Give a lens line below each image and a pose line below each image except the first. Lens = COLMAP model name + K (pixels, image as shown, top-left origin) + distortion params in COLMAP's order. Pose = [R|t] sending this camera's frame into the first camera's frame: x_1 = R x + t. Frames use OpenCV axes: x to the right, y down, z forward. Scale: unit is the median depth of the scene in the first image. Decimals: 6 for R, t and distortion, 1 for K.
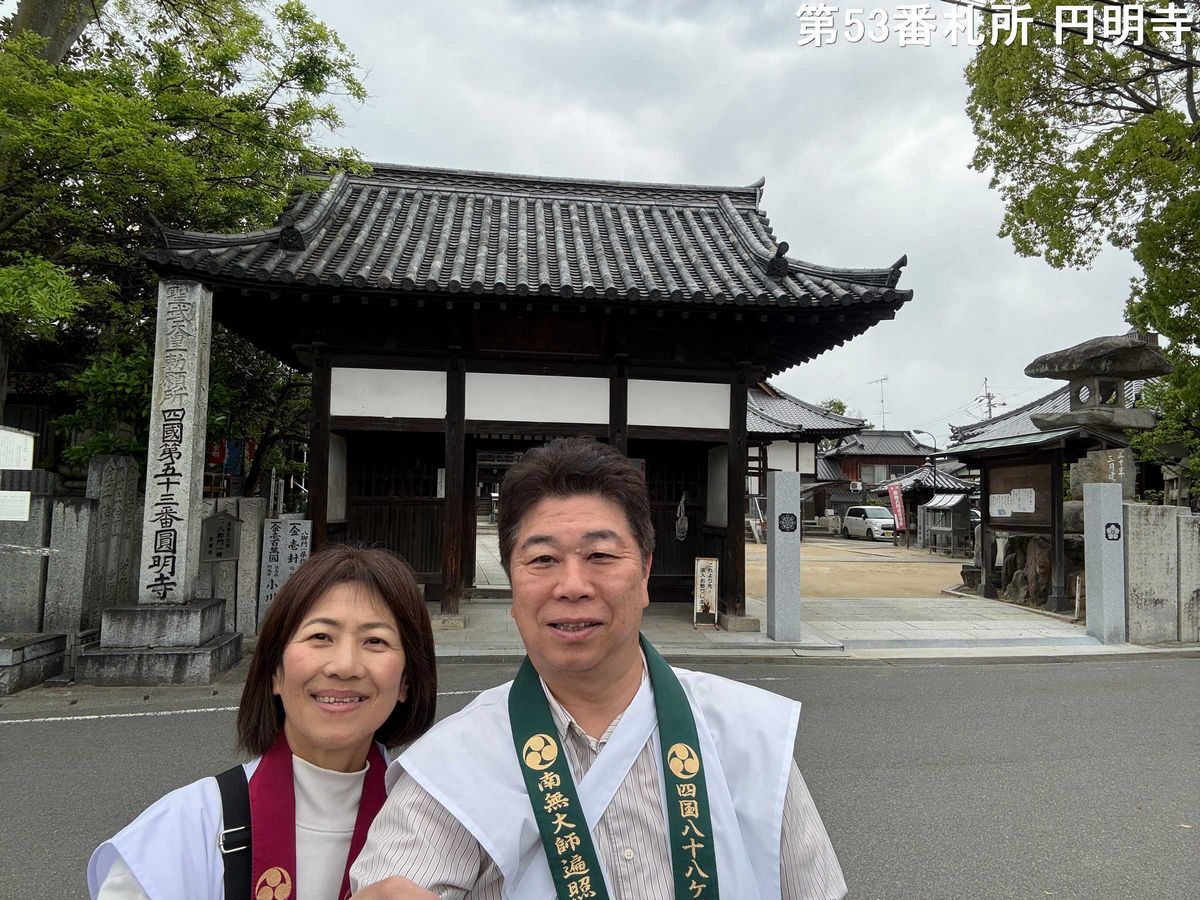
lens RADIAL K [[806.7, 0, 609.1], [0, 806.7, 447.1], [0, 0, 1]] dist [0.052994, -0.046953]
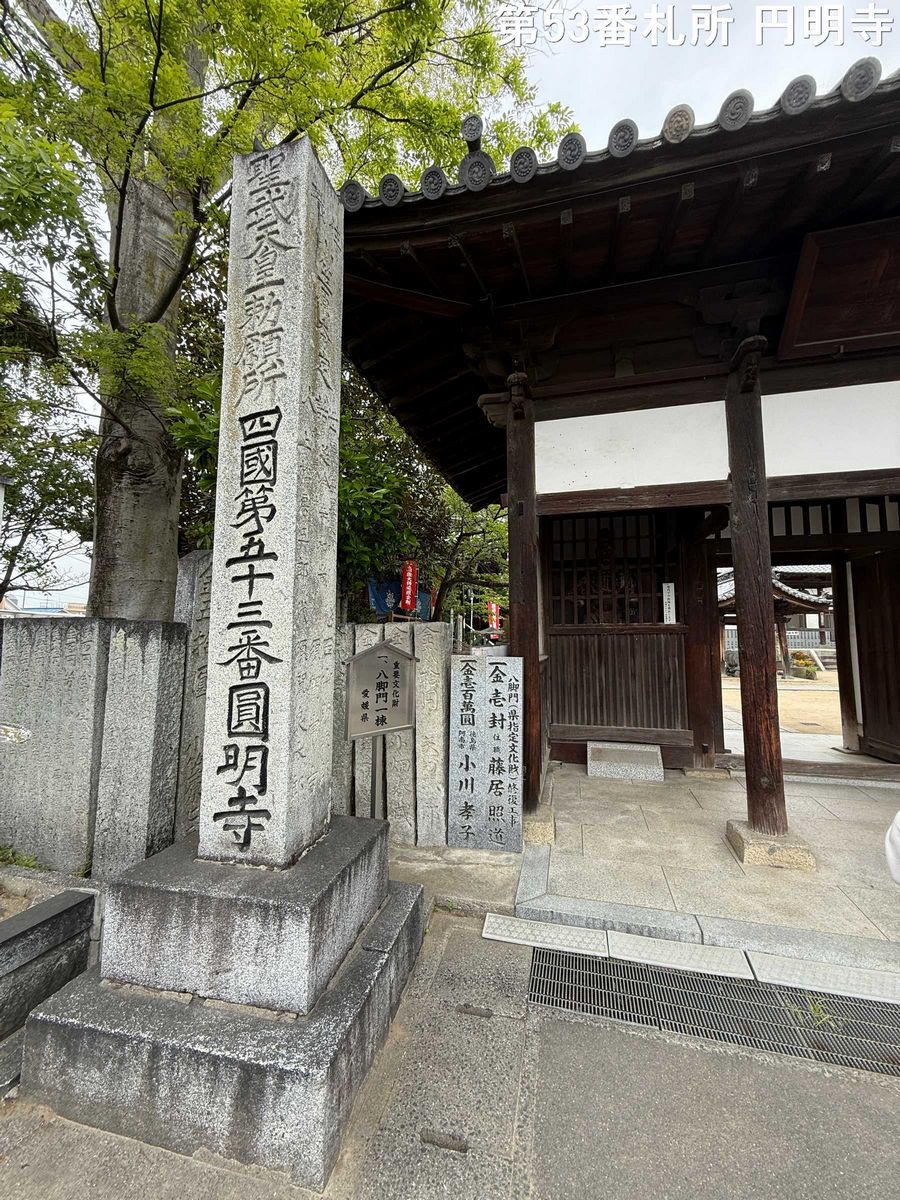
lens RADIAL K [[473.4, 0, 458.9], [0, 473.4, 599.7], [0, 0, 1]] dist [-0.004326, -0.000150]
pose [[0.932601, -0.046320, -0.357925, -0.276939], [0.039329, 0.998867, -0.026791, 0.053964], [0.358761, 0.010909, 0.933366, 0.641553]]
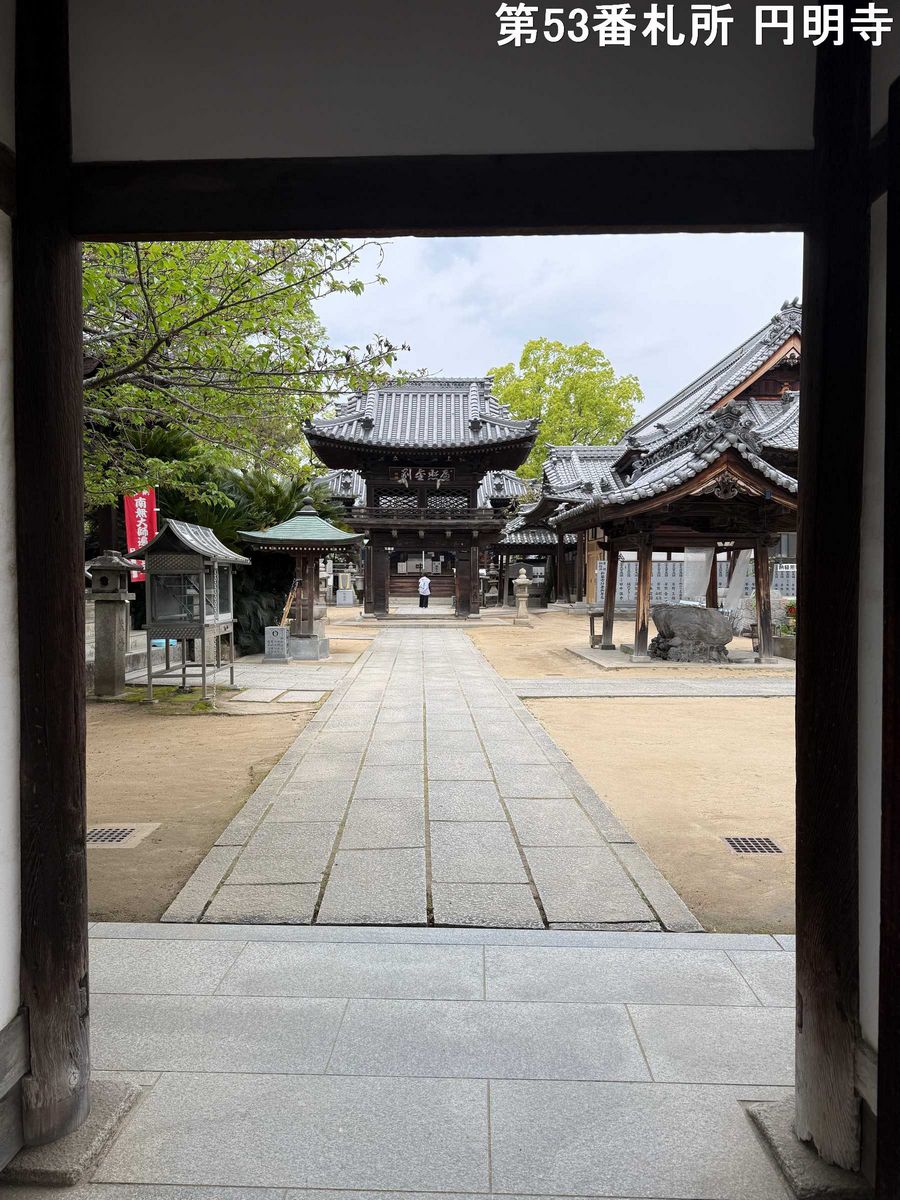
lens RADIAL K [[832.1, 0, 447.4], [0, 832.1, 608.7], [0, 0, 1]] dist [0.035586, -0.004238]
pose [[0.986180, -0.013182, -0.165154, -0.101970], [0.030055, 0.994524, 0.100090, 0.082652], [0.162930, -0.103670, 0.981176, 1.140251]]
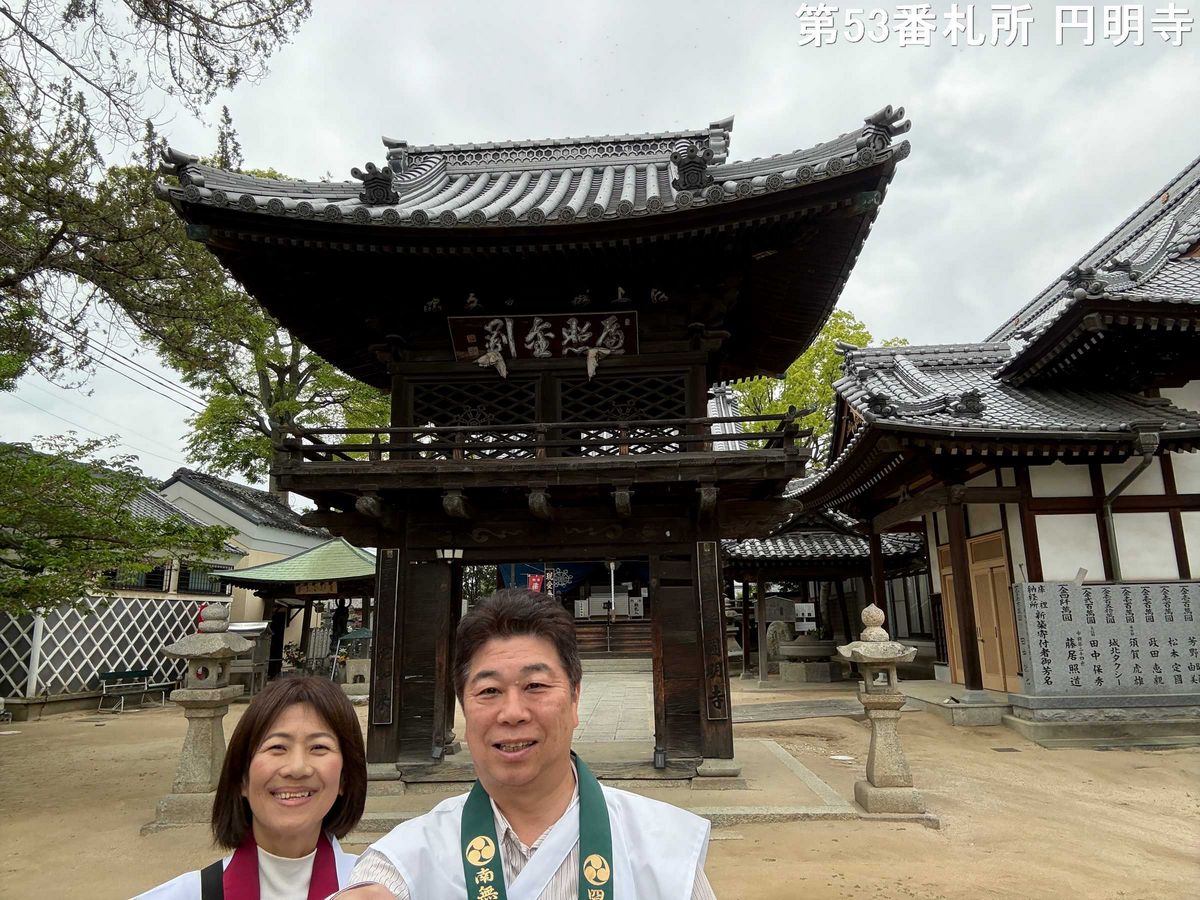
lens RADIAL K [[806.7, 0, 592.2], [0, 806.7, 439.7], [0, 0, 1]] dist [0.052994, -0.046953]
pose [[0.967451, -0.092134, -0.235689, -0.343831], [0.055862, 0.986145, -0.156196, 0.169723], [0.246814, 0.137946, 0.959194, 2.817586]]
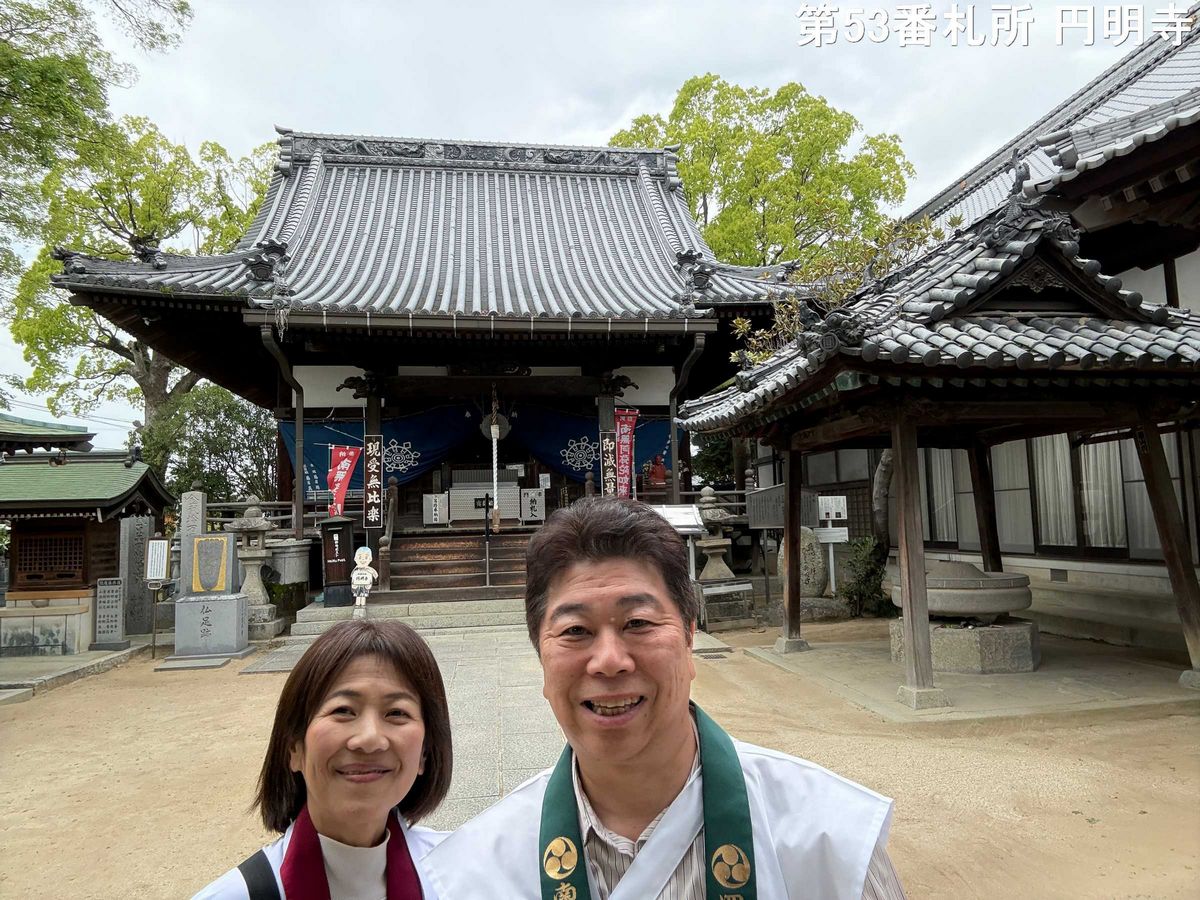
lens RADIAL K [[806.7, 0, 603.5], [0, 806.7, 455.4], [0, 0, 1]] dist [0.052994, -0.046953]
pose [[0.997095, -0.051987, -0.055660, -0.668397], [0.051585, 0.998631, -0.008639, 0.233096], [0.056033, 0.005743, 0.998412, 3.999885]]
